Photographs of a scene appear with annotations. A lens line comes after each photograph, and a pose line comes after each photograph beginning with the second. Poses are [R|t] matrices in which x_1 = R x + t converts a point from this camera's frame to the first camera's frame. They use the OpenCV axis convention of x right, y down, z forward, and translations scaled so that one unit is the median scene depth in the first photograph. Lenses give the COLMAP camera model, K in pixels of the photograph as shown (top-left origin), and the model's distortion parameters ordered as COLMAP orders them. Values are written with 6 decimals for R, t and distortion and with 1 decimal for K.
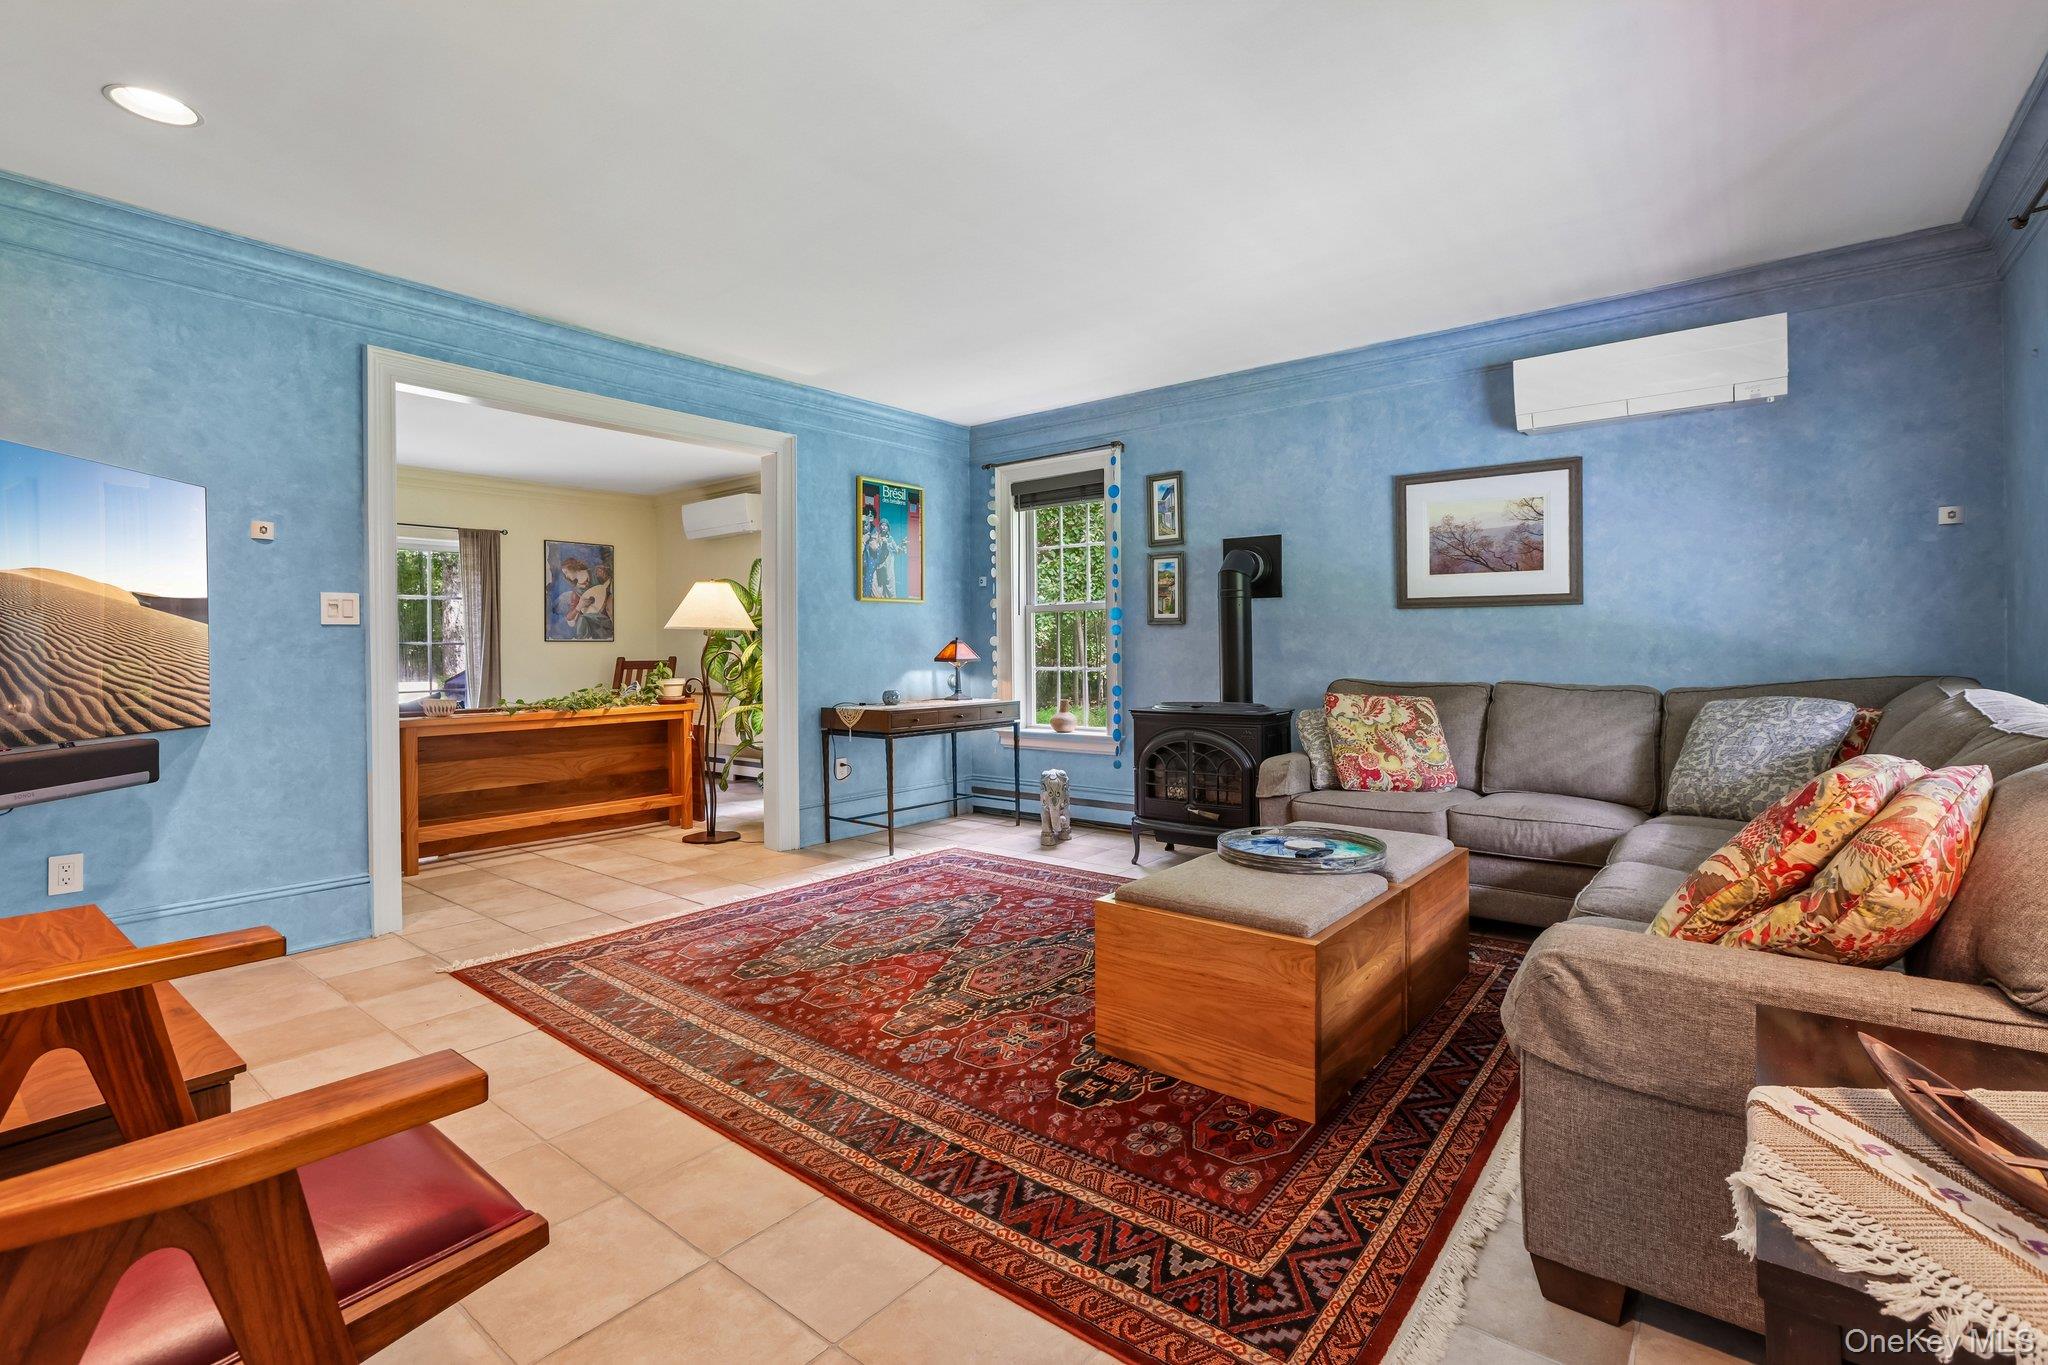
lens RADIAL K [[906.3, 0, 1024.6], [0, 906.3, 669.8], [0, 0, 1]] dist [-0.028895, 0.000122]
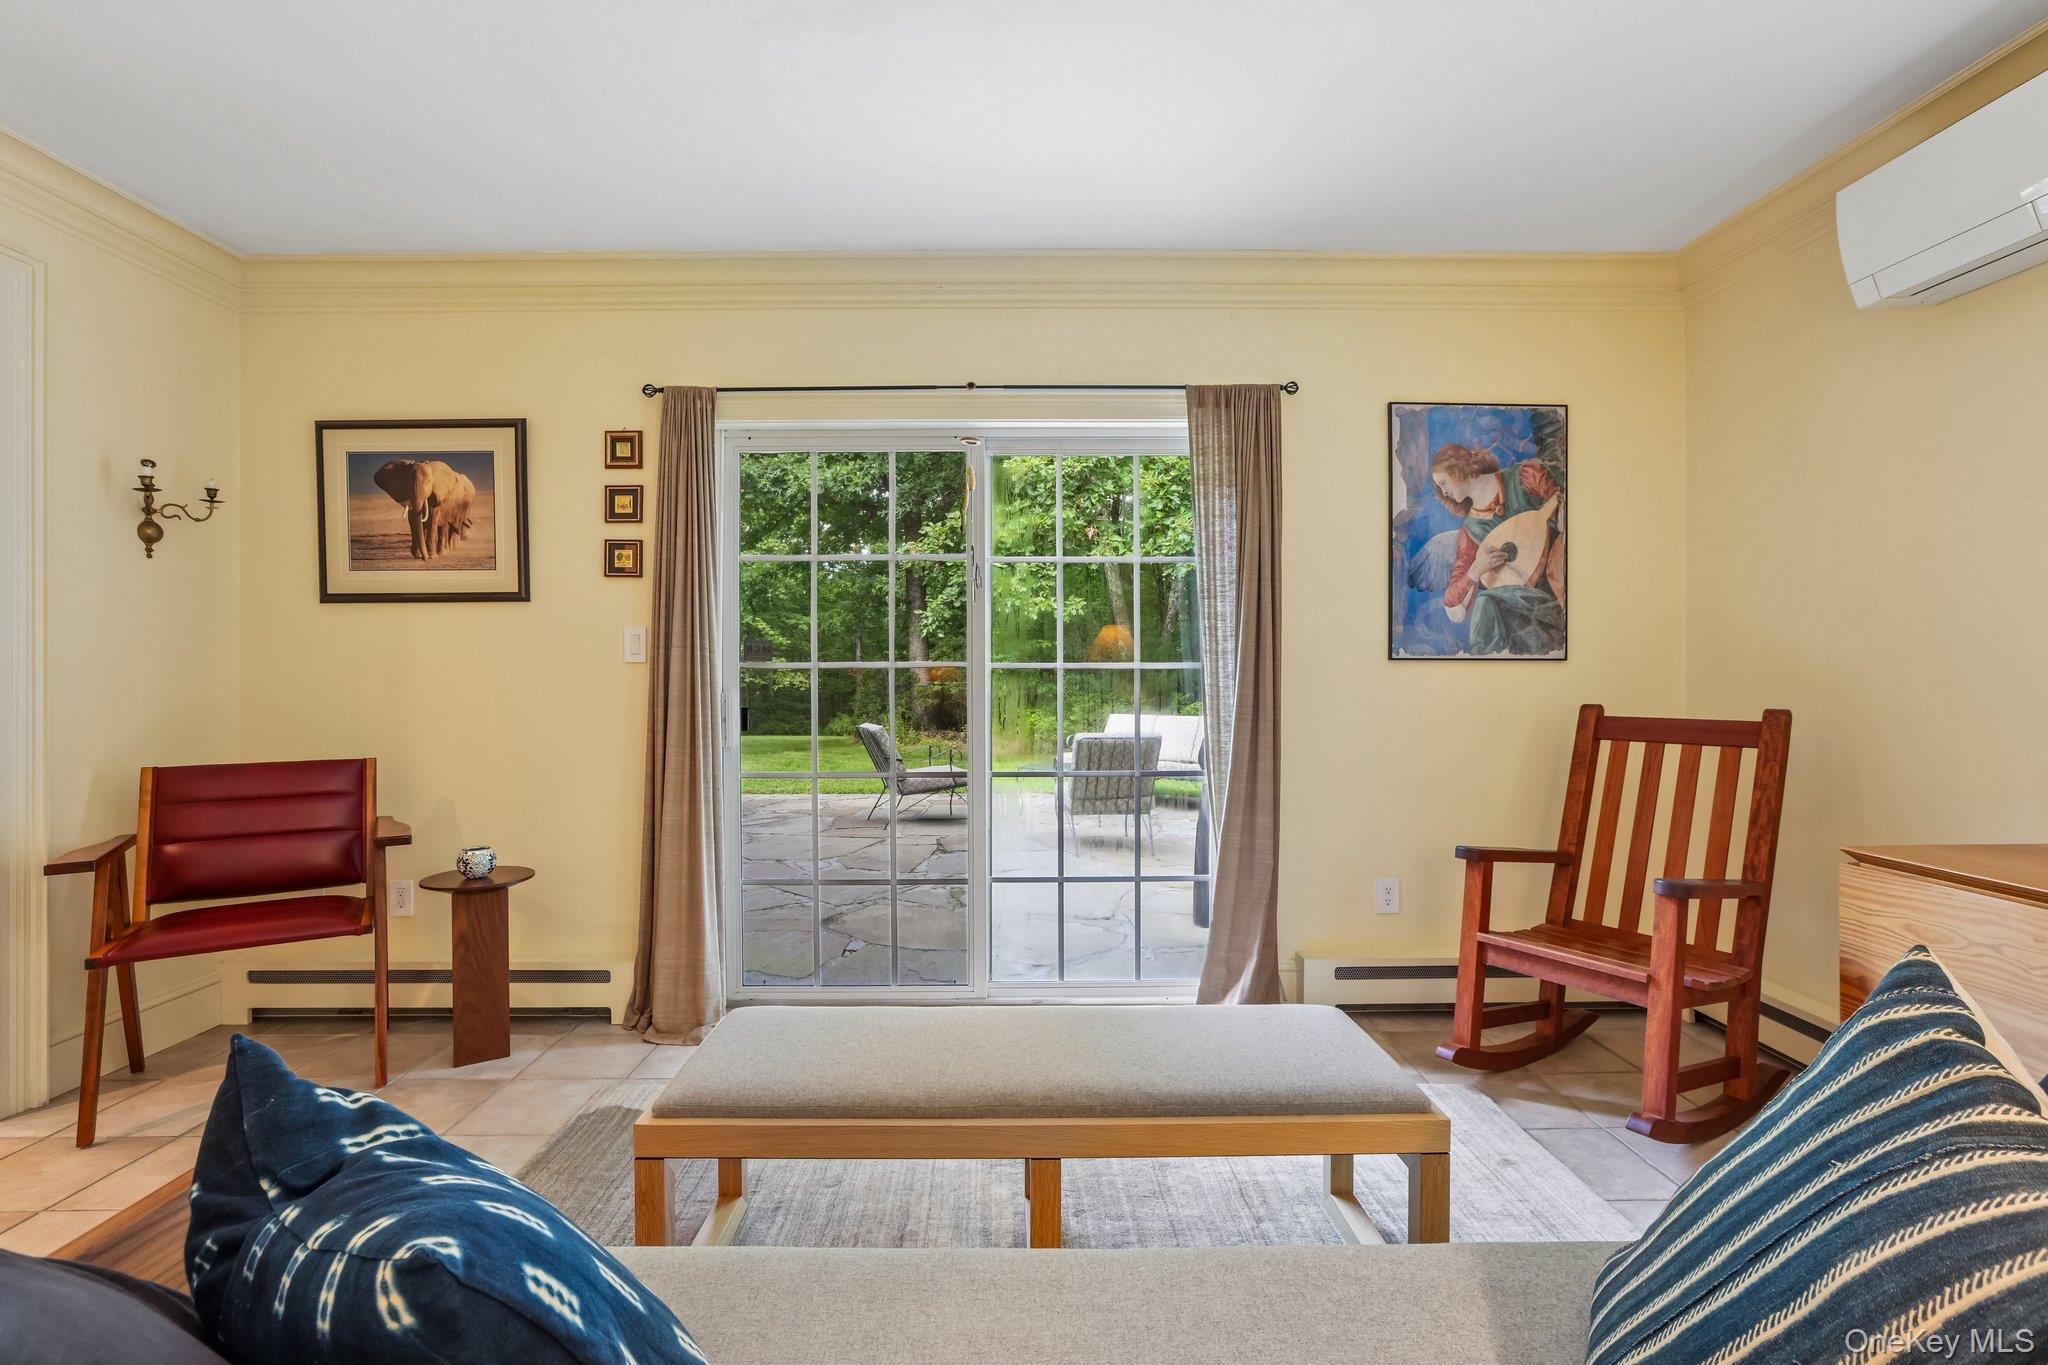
lens RADIAL K [[906.3, 0, 1024.6], [0, 906.3, 669.8], [0, 0, 1]] dist [-0.028895, 0.000122]
pose [[0.628808, 0.000299, -0.777561, -0.317410], [-0.019053, 0.999706, -0.015023, -0.018199], [0.777327, 0.024261, 0.628628, 0.609214]]
